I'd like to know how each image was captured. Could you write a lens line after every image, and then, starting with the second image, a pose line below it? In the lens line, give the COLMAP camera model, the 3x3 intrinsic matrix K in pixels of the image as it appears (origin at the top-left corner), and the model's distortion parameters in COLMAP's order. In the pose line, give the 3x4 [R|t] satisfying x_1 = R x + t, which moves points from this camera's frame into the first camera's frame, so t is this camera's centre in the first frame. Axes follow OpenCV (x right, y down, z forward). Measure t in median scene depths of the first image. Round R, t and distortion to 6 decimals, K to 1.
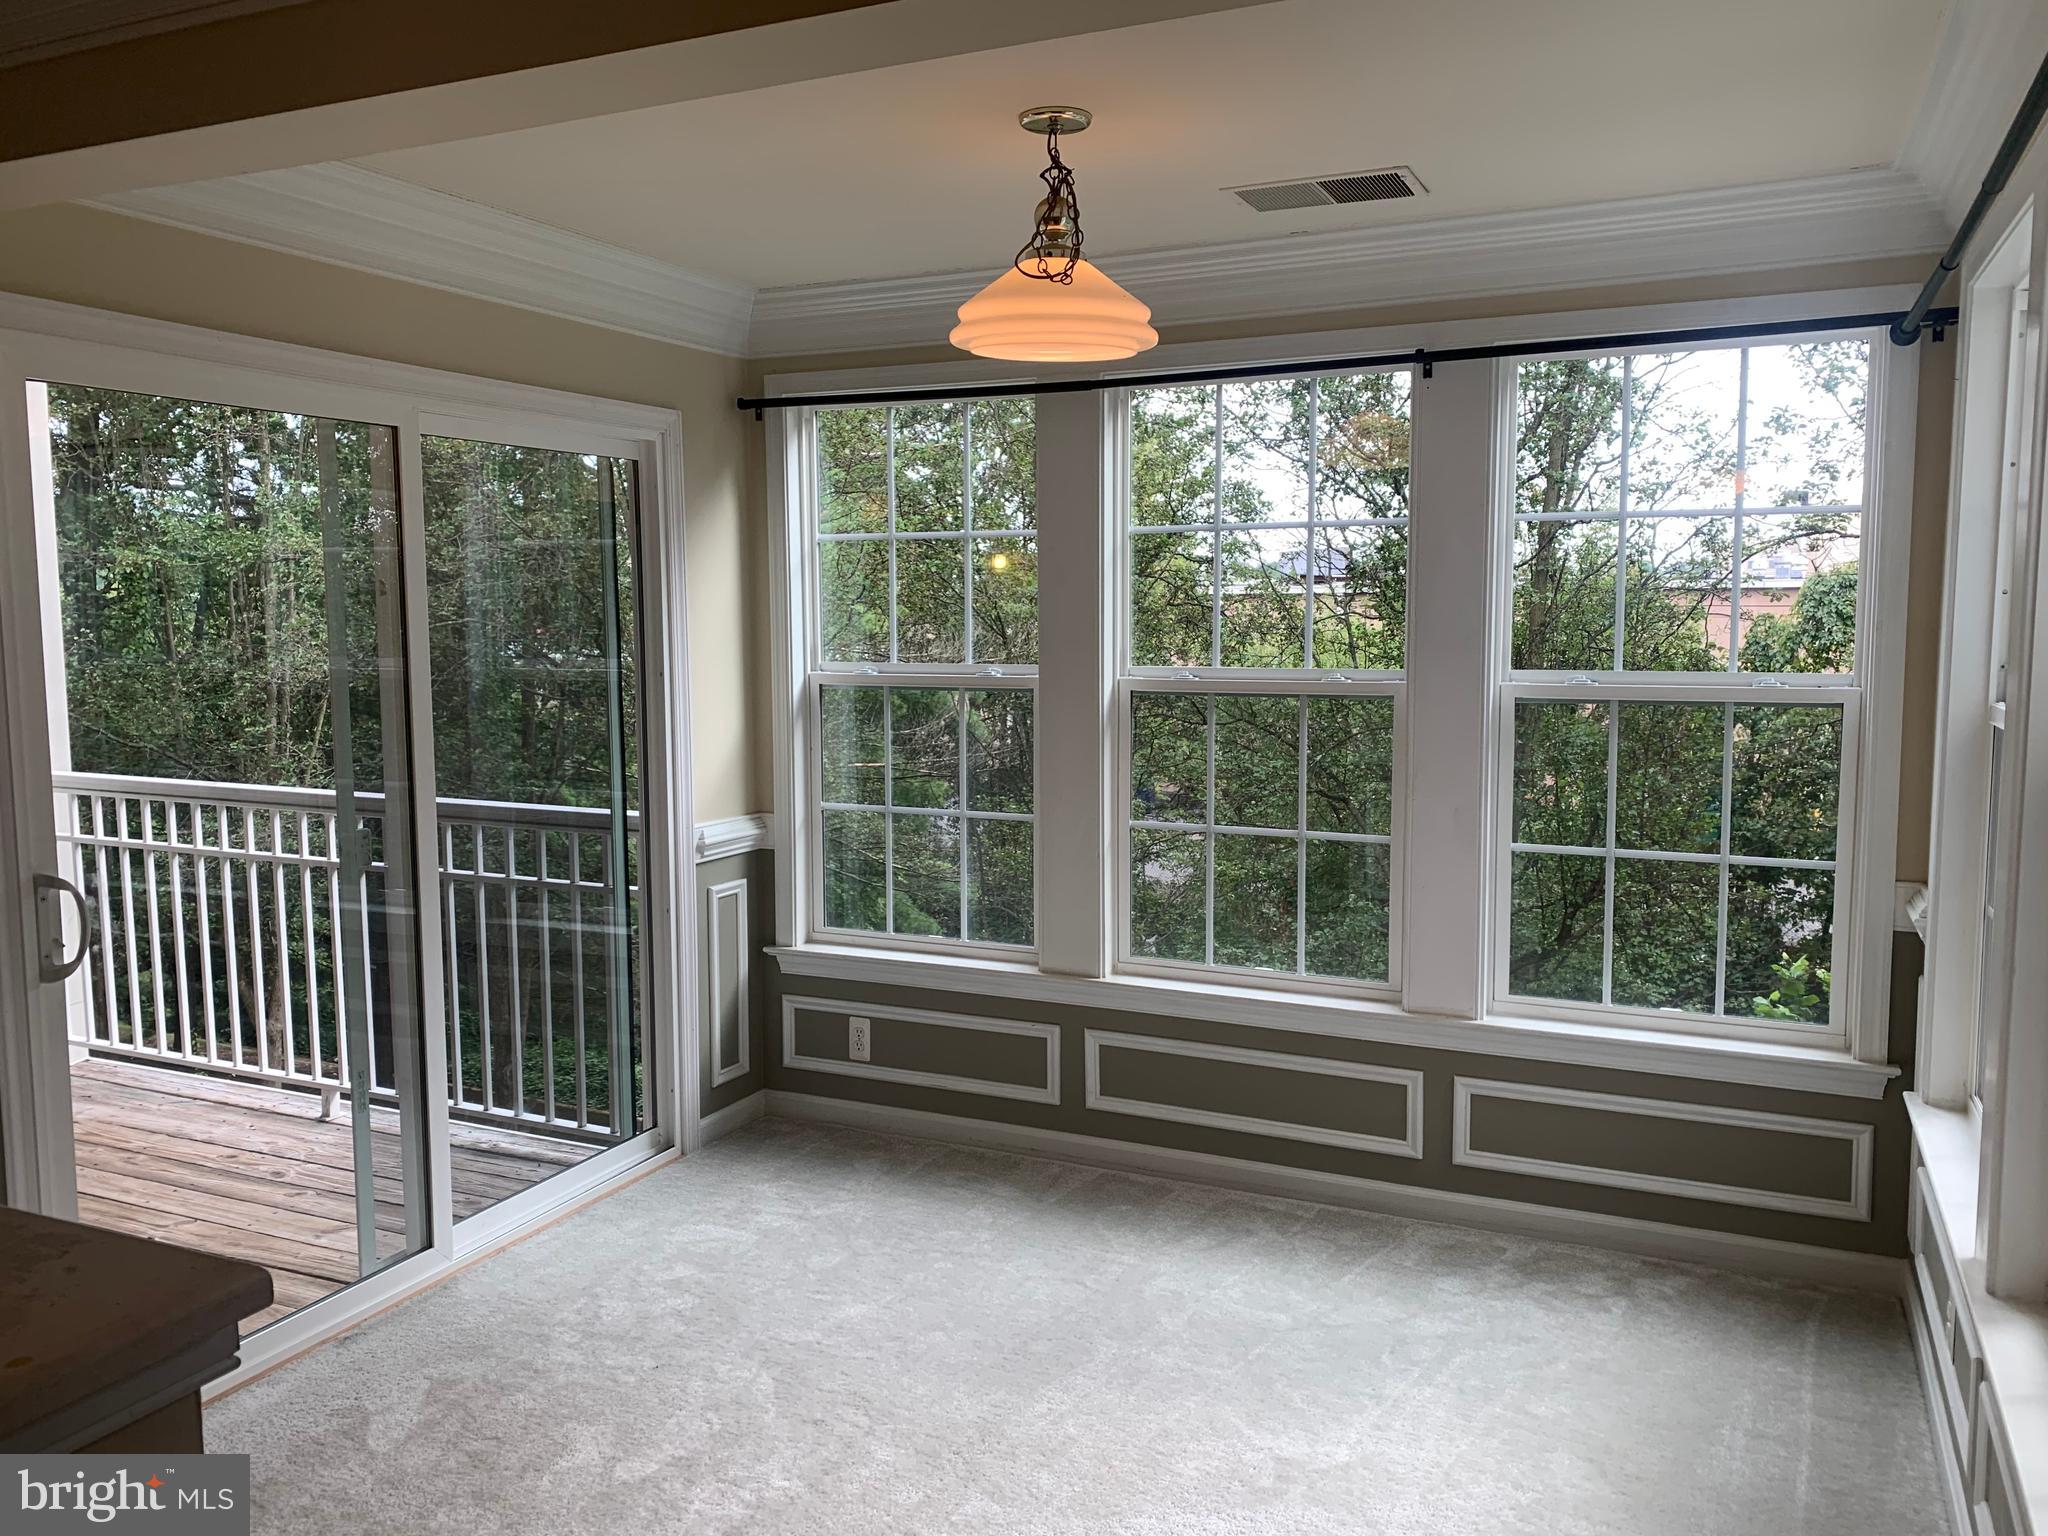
lens RADIAL K [[1555.0, 0, 1028.7], [0, 1555.0, 740.8], [0, 0, 1]] dist [0.052094, -0.064623]
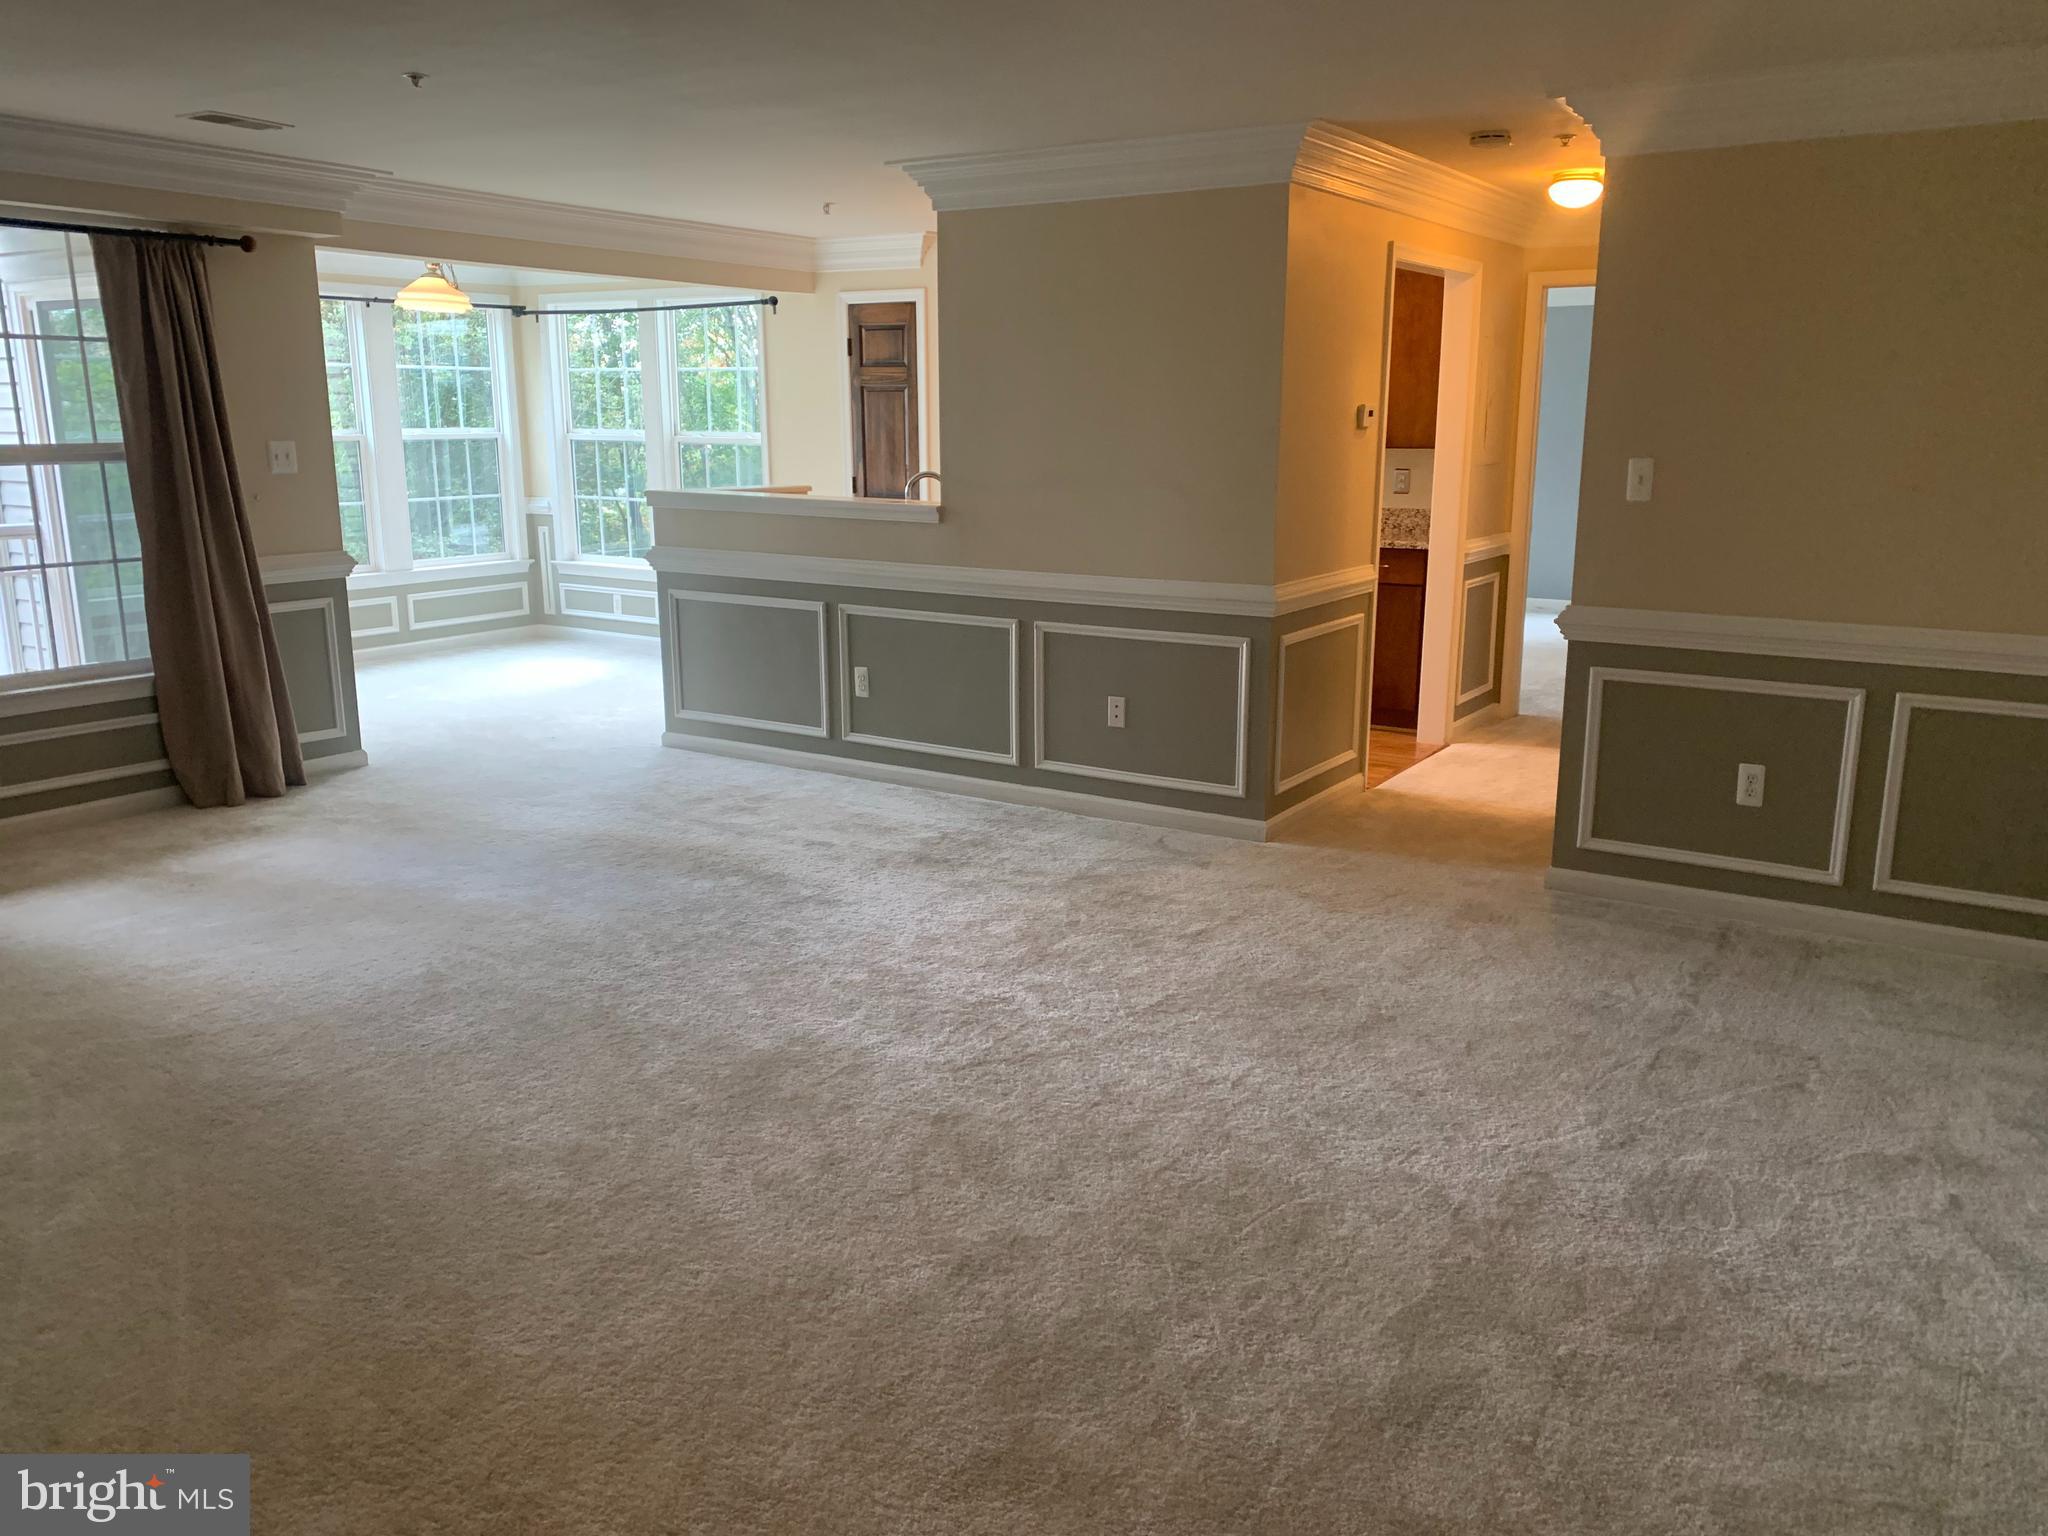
lens RADIAL K [[1555.0, 0, 1040.2], [0, 1555.0, 754.1], [0, 0, 1]] dist [0.052094, -0.064623]
pose [[0.131493, -0.211324, 0.968531, -2.042078], [0.085819, 0.975773, 0.201253, 0.045406], [-0.987595, 0.056655, 0.146443, -0.344440]]
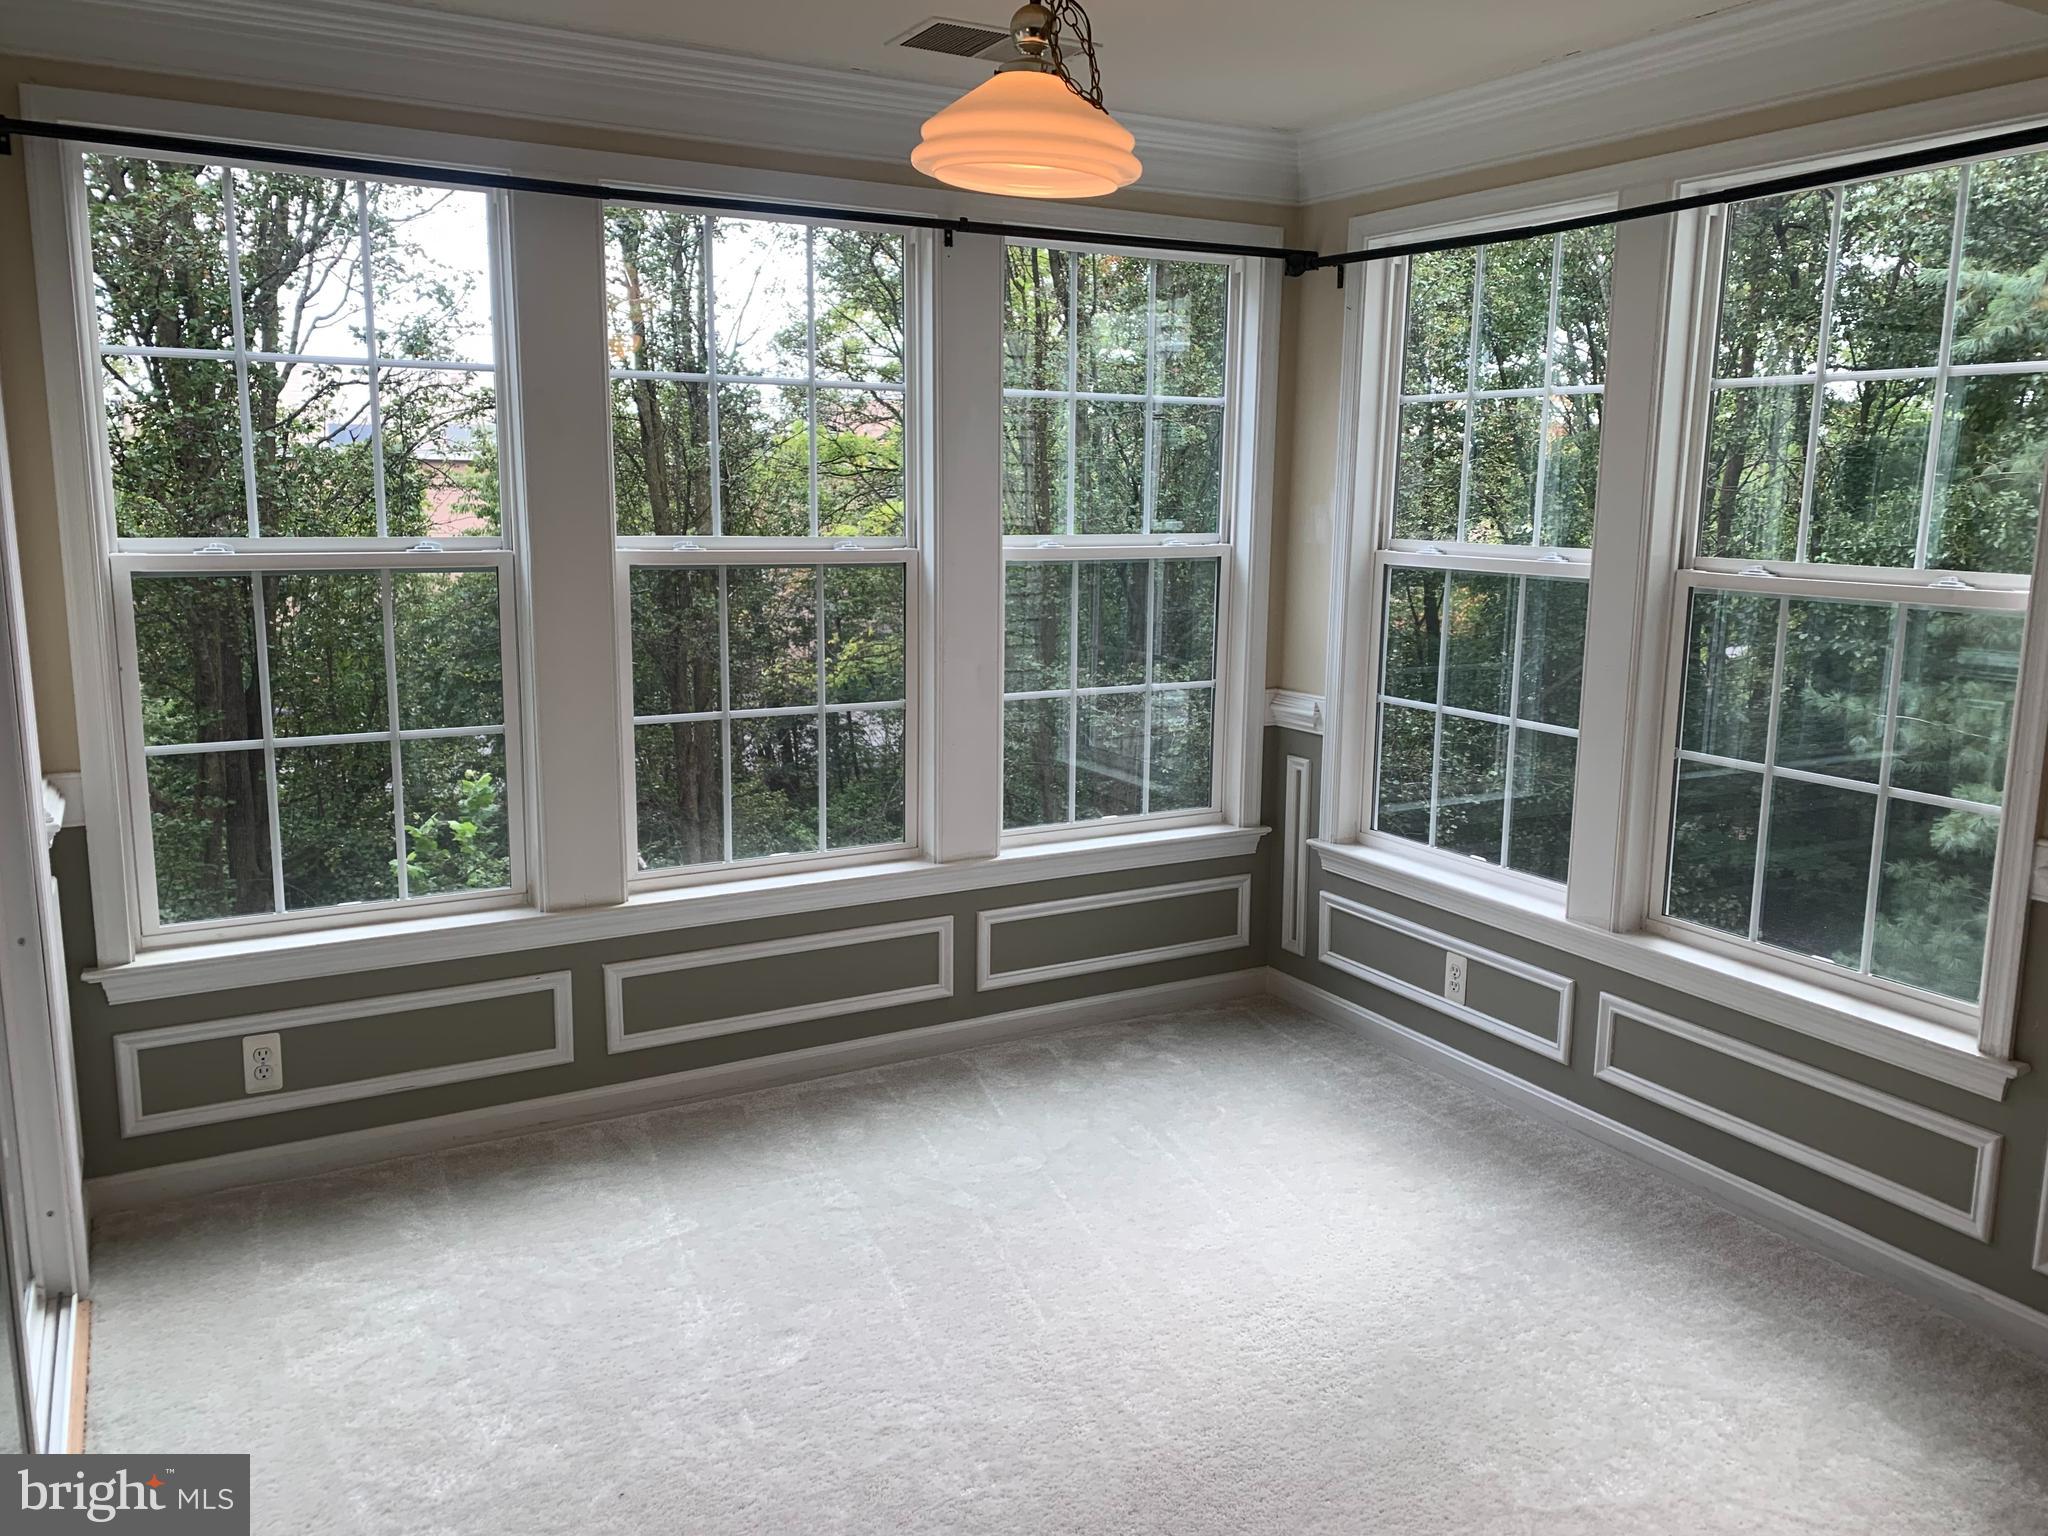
lens RADIAL K [[1555.0, 0, 1028.2], [0, 1555.0, 758.1], [0, 0, 1]] dist [0.052094, -0.064623]
pose [[0.582919, -0.130471, 0.801987, -0.551991], [0.057335, 0.991168, 0.119575, -0.018869], [-0.810505, -0.023720, 0.585252, 0.338969]]
